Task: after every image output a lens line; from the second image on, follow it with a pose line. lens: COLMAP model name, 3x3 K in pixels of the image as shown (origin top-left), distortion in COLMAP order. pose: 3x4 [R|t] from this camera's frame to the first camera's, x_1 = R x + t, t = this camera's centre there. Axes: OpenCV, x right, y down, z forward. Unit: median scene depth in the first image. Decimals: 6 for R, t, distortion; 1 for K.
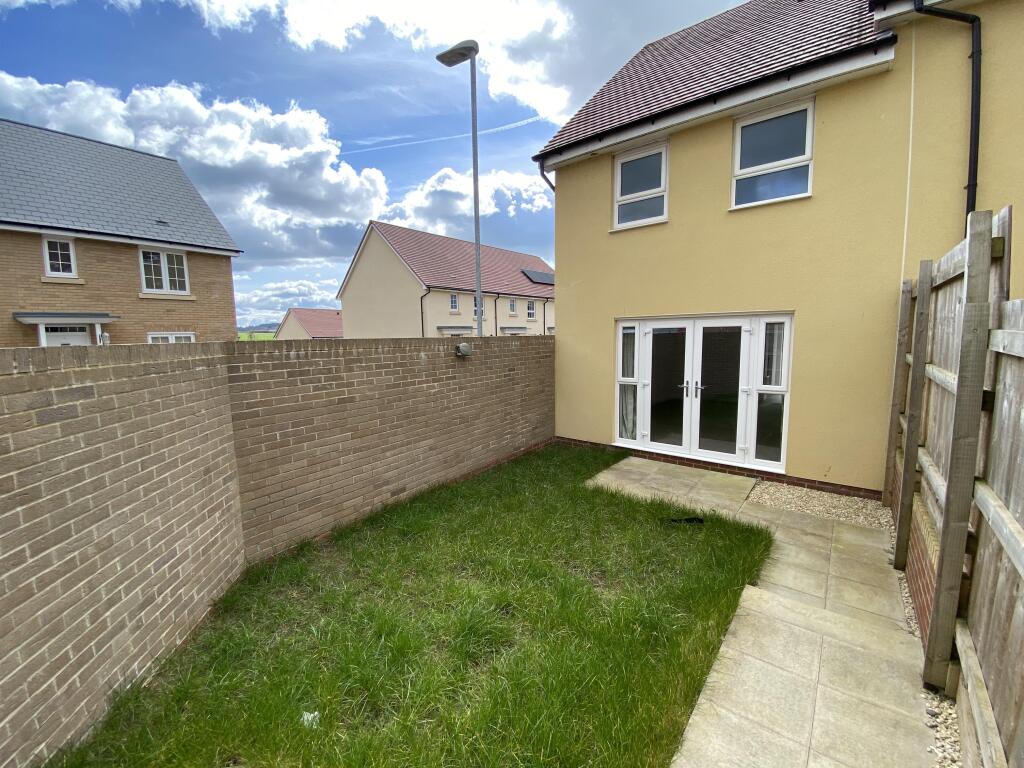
lens RADIAL K [[414.9, 0, 510.5], [0, 414.9, 382.3], [0, 0, 1]] dist [0.066288, -0.047771]
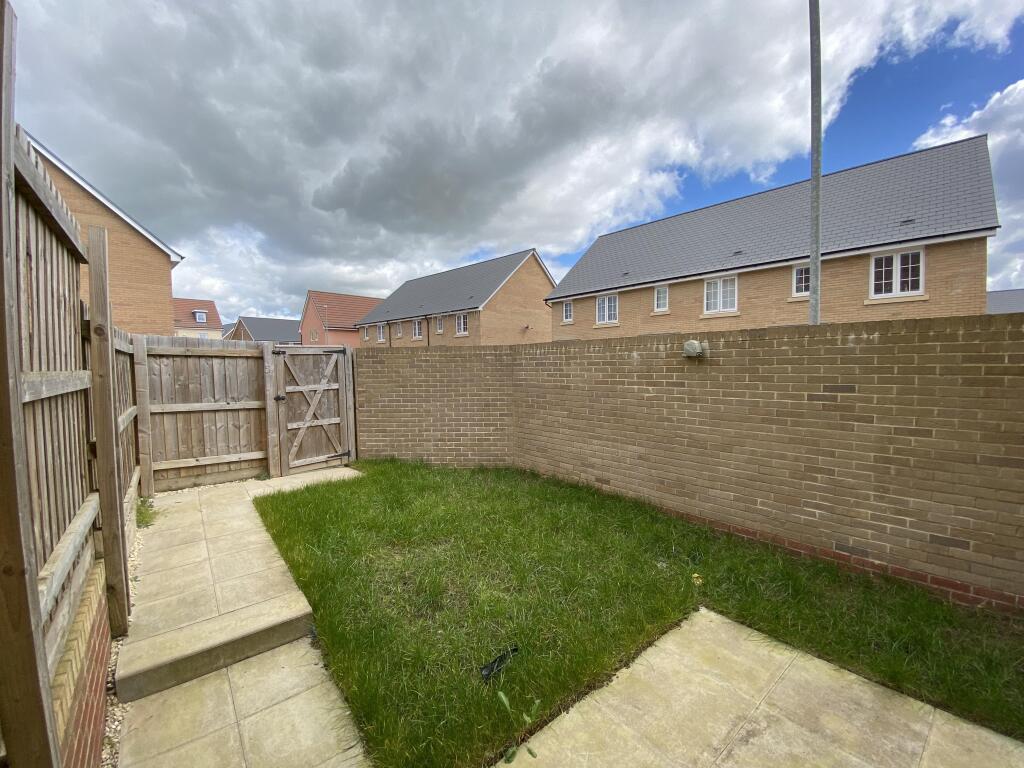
lens RADIAL K [[414.9, 0, 510.5], [0, 414.9, 382.3], [0, 0, 1]] dist [0.066288, -0.047771]
pose [[-0.217028, 0.068599, -0.973752, 0.754692], [-0.089895, 0.991884, 0.089912, -0.061338], [0.972017, 0.107049, -0.209100, 0.897511]]
